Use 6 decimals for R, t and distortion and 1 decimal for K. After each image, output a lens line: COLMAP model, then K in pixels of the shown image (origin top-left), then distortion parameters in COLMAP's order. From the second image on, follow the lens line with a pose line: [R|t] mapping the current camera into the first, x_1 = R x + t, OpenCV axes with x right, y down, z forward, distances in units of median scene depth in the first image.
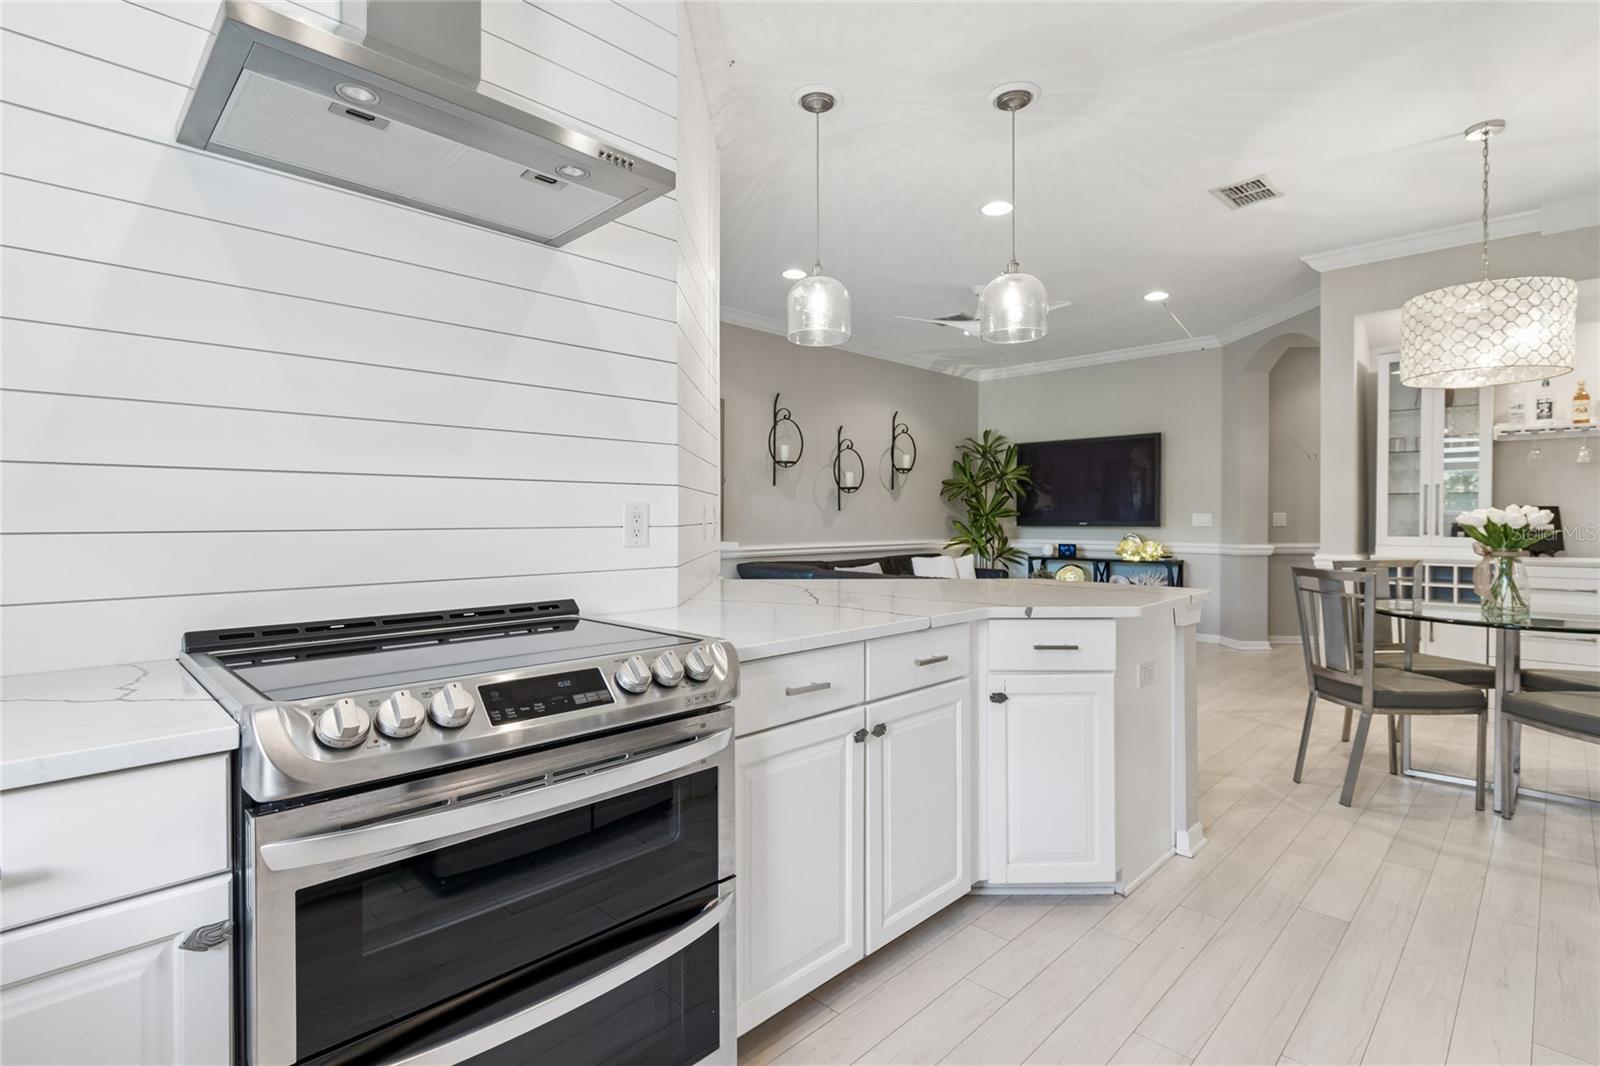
lens RADIAL K [[761.5, 0, 803.2], [0, 761.5, 522.5], [0, 0, 1]] dist [0.005063, 0.000039]
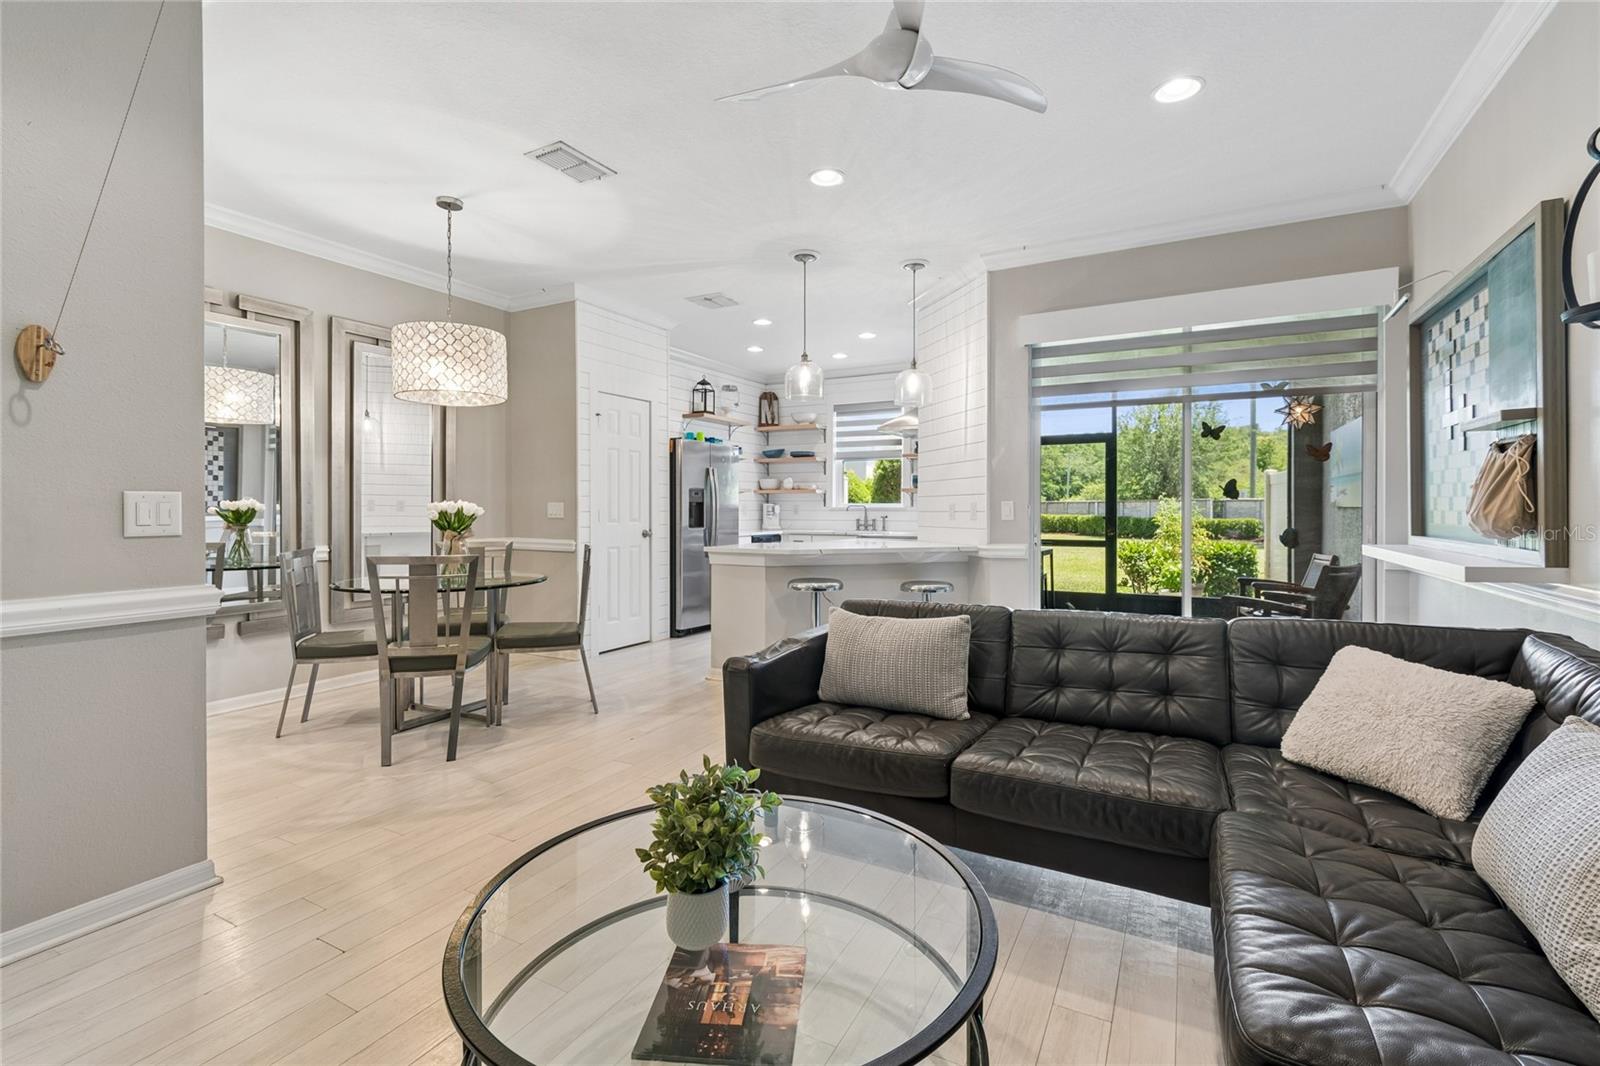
lens RADIAL K [[712.1, 0, 812.2], [0, 712.1, 510.3], [0, 0, 1]] dist [0.004941, -0.001855]
pose [[-0.954559, 0.001966, -0.298014, 0.281053], [-0.000670, 0.999962, 0.008744, -0.005229], [0.298020, 0.008547, -0.954521, 0.967020]]
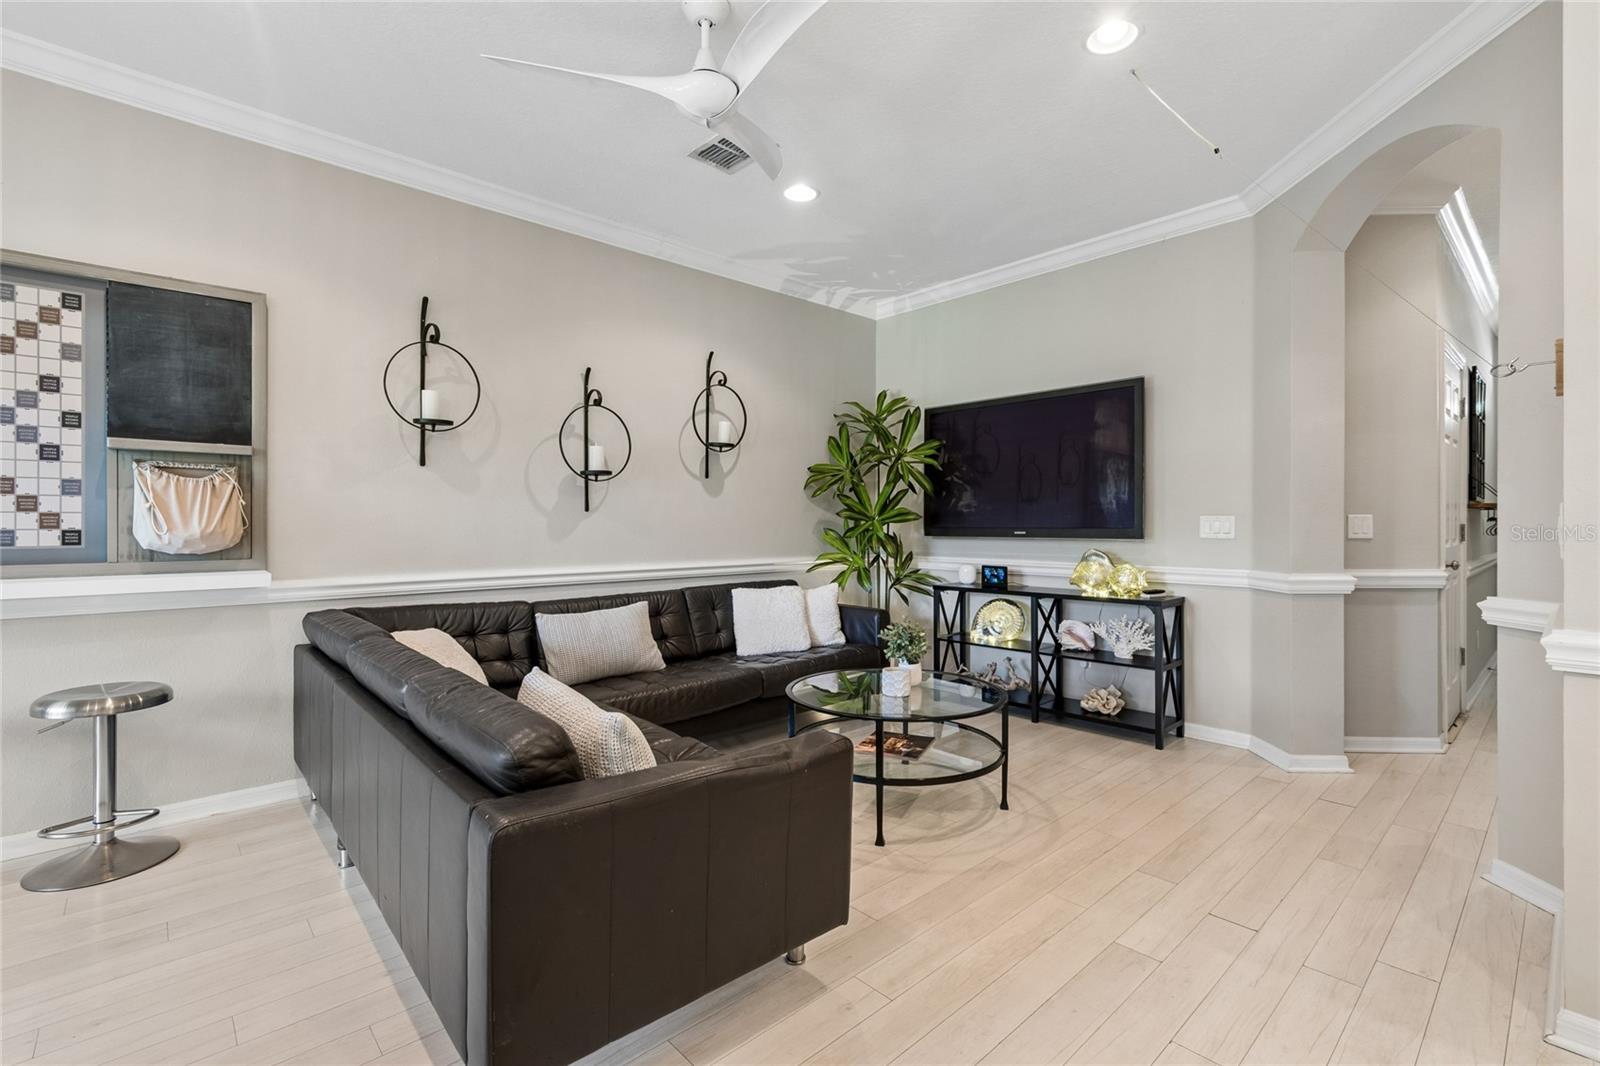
lens RADIAL K [[712.1, 0, 809.7], [0, 712.1, 522.1], [0, 0, 1]] dist [0.004941, -0.001855]
pose [[0.999176, -0.000959, -0.040587, 0.221241], [0.000616, 0.999964, -0.008464, -0.002363], [0.040593, 0.008432, 0.999140, 0.418898]]
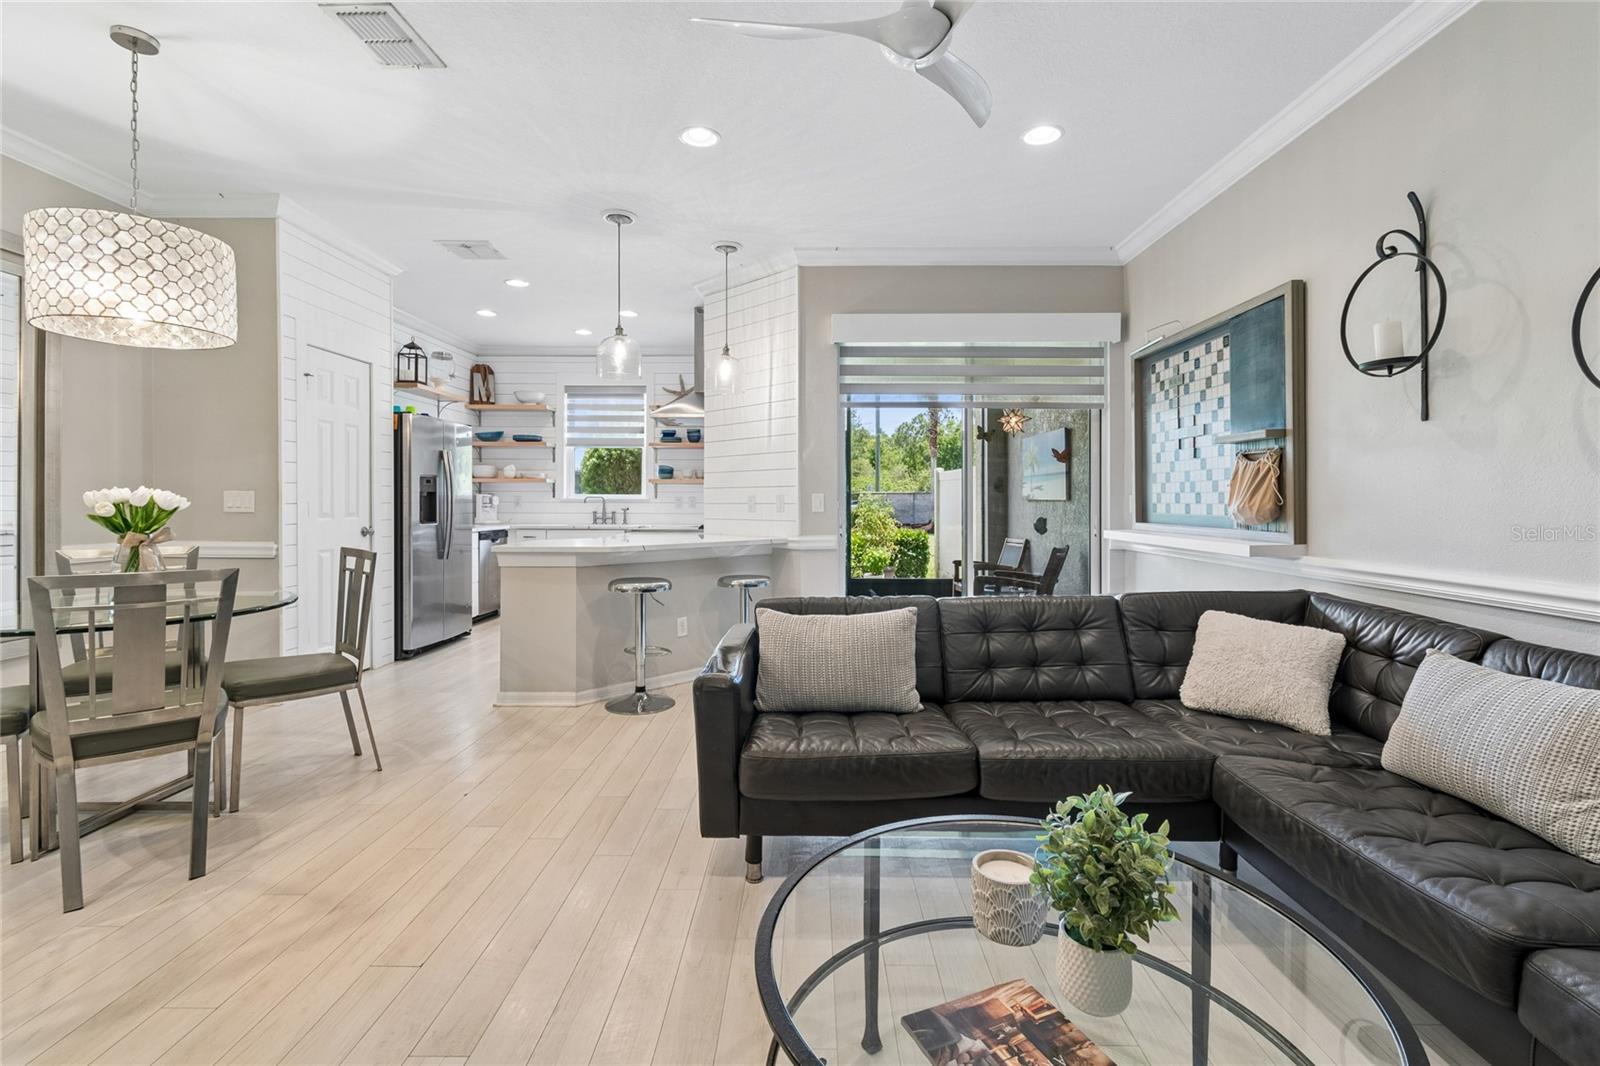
lens RADIAL K [[712.1, 0, 810.4], [0, 712.1, 502.6], [0, 0, 1]] dist [0.004941, -0.001855]
pose [[-0.706974, 0.001882, -0.707237, 0.385600], [-0.005858, 0.999947, 0.008518, -0.005157], [0.707216, 0.010165, -0.706925, 0.872943]]
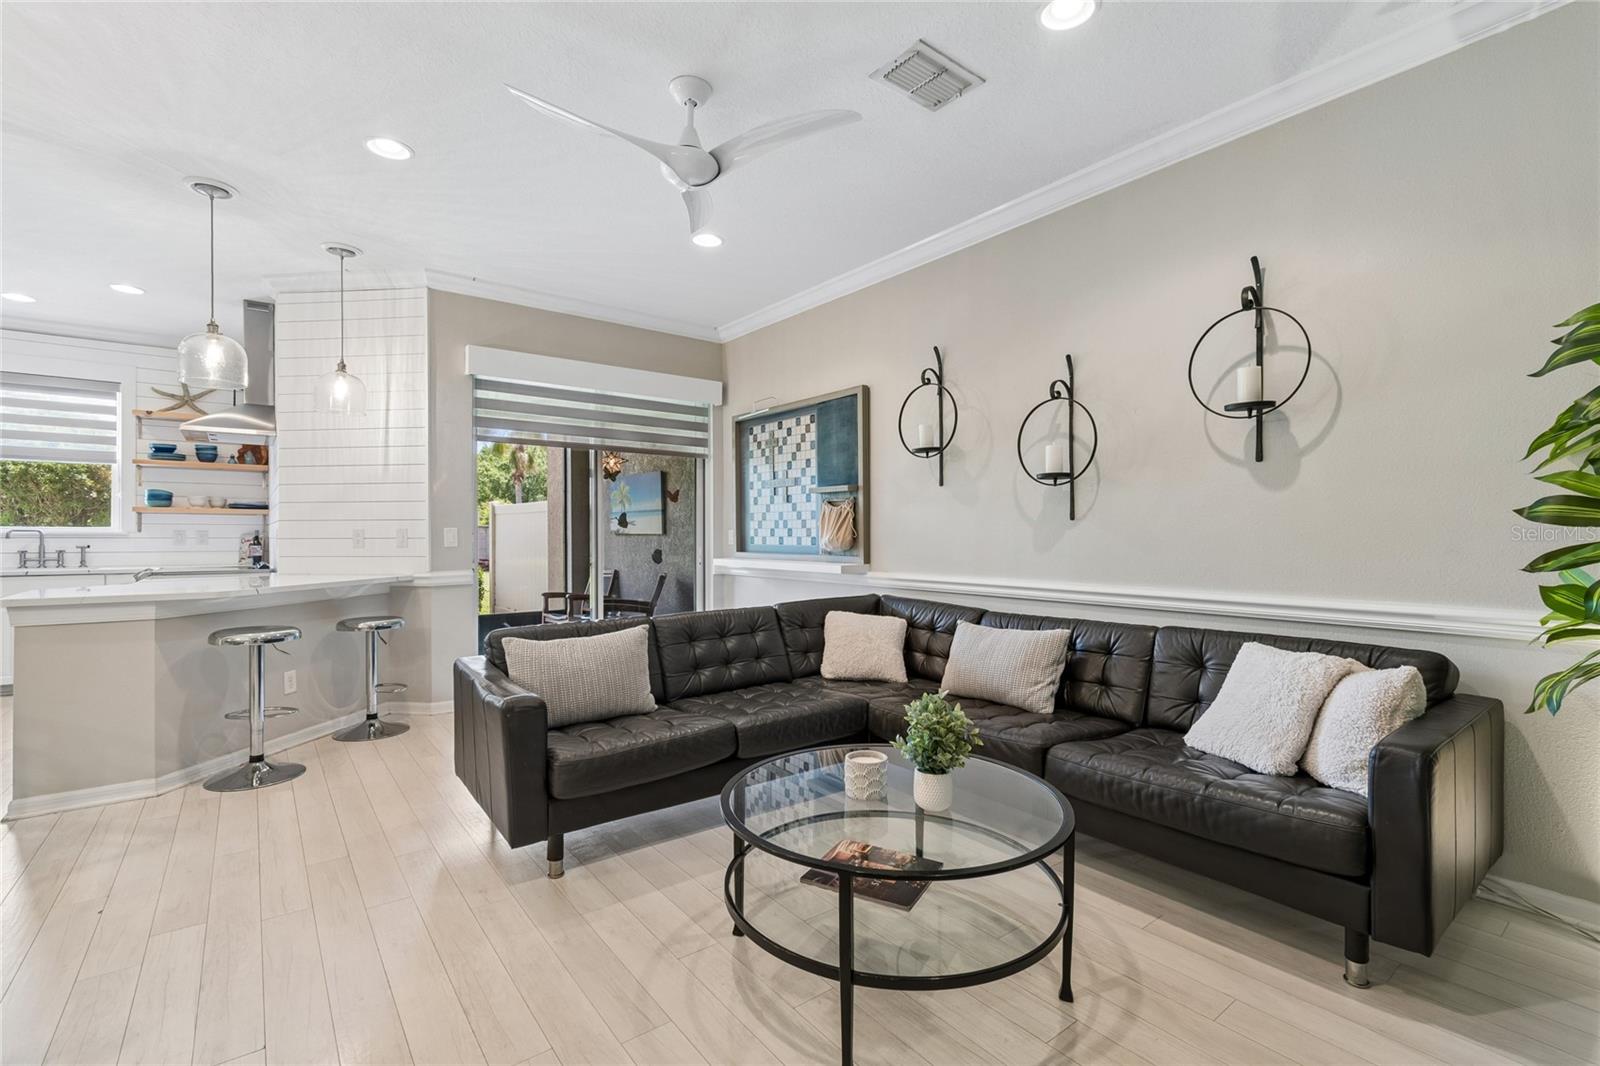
lens RADIAL K [[712.1, 0, 799.3], [0, 712.1, 537.0], [0, 0, 1]] dist [0.004941, -0.001855]
pose [[-0.126239, 0.003506, -0.991994, 0.498914], [-0.007017, 0.999966, 0.004427, -0.004599], [0.991975, 0.007520, -0.126210, 0.804552]]
